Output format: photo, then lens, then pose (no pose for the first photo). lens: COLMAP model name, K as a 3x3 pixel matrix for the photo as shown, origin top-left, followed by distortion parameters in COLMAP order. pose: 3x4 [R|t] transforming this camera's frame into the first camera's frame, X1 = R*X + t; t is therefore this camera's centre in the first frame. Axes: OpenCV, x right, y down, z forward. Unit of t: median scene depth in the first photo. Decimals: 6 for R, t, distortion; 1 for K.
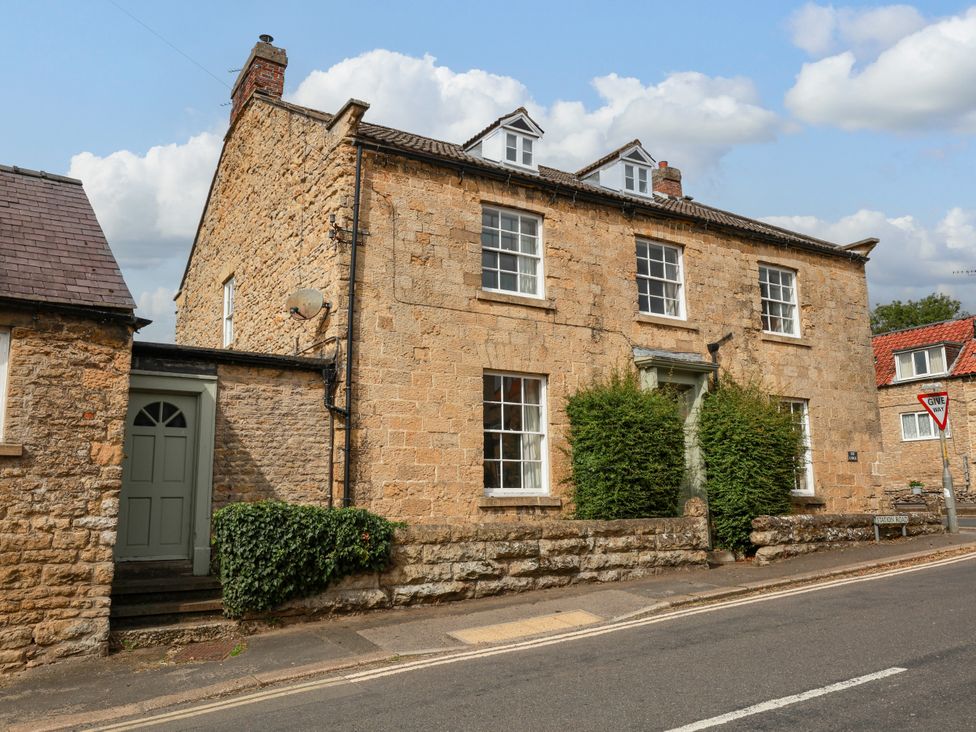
lens RADIAL K [[747.1, 0, 488.0], [0, 747.1, 366.0], [0, 0, 1]] dist [0.000167, 0.000046]
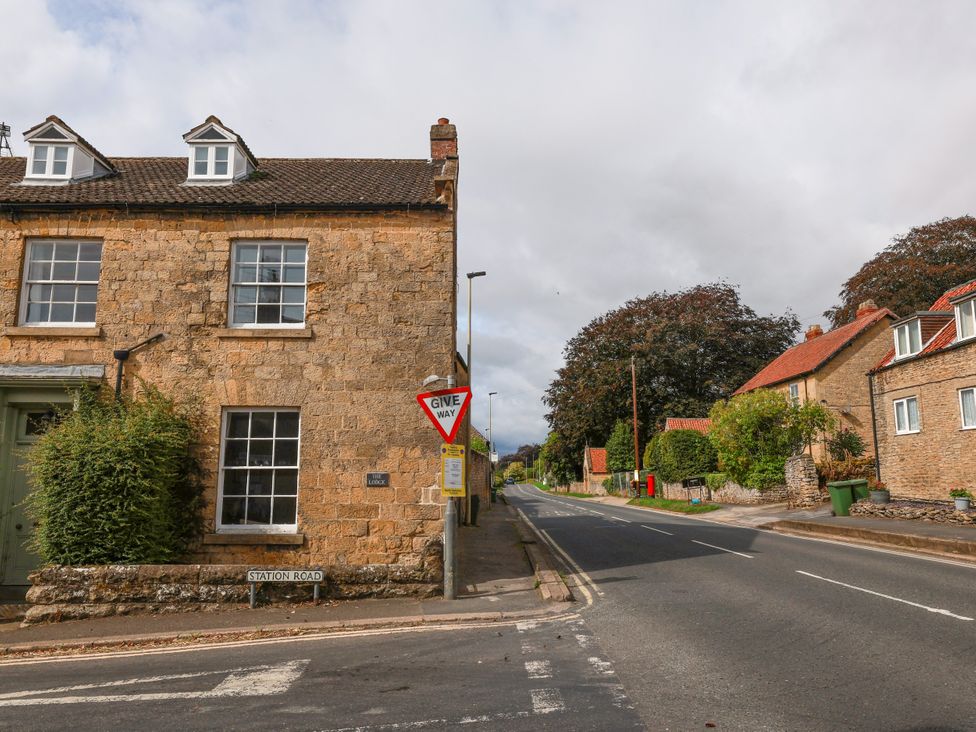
lens RADIAL K [[698.3, 0, 488.0], [0, 698.3, 366.0], [0, 0, 1]] dist [0.000876, 0.000993]
pose [[0.882490, -0.067706, -0.465432, 0.976549], [0.076416, 0.997076, -0.000154, 0.018109], [0.464082, -0.035430, 0.885084, 0.473060]]
